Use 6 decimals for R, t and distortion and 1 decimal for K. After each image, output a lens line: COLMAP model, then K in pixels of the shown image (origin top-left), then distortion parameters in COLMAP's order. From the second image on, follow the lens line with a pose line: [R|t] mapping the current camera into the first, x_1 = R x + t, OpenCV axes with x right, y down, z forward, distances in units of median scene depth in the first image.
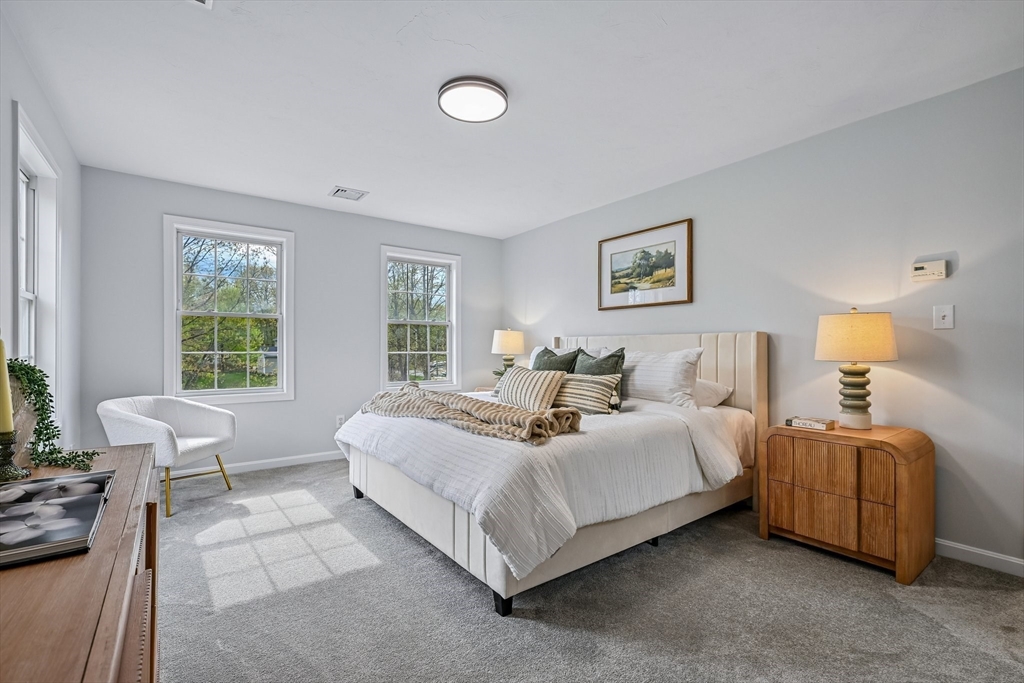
lens RADIAL K [[454.7, 0, 512.0], [0, 454.7, 341.5], [0, 0, 1]] dist [-0.009773, -0.000064]
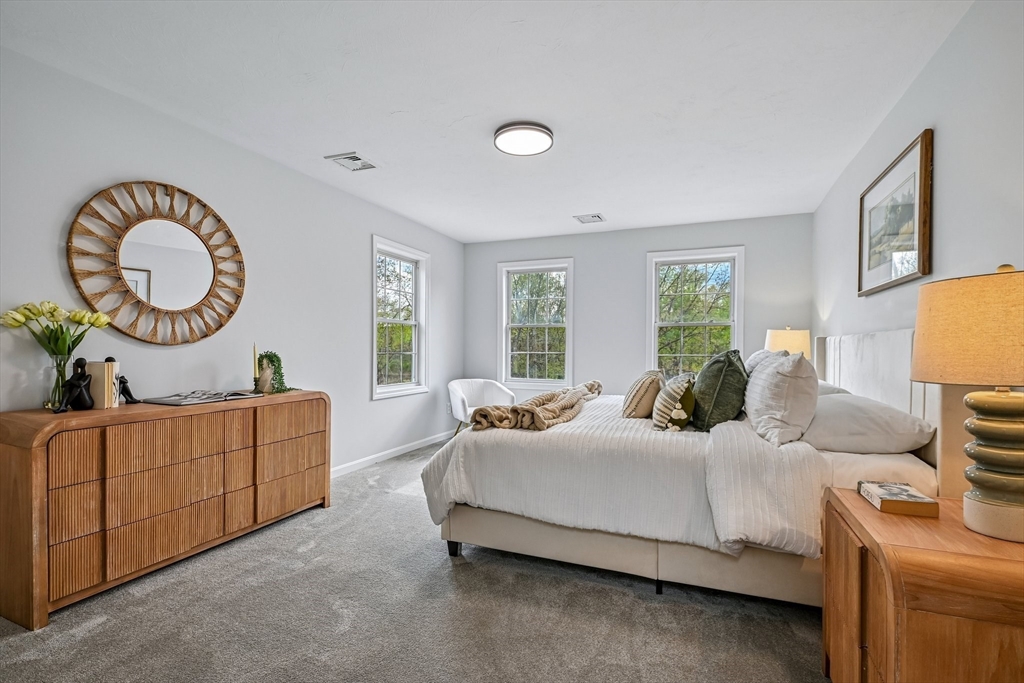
lens RADIAL K [[460.5, 0, 512.0], [0, 460.5, 341.5], [0, 0, 1]] dist [0.000332, -0.000033]
pose [[0.512829, -0.010984, -0.858420, 0.777513], [0.006940, 0.999939, -0.008649, 0.001748], [0.858462, -0.001522, 0.512874, 0.303591]]
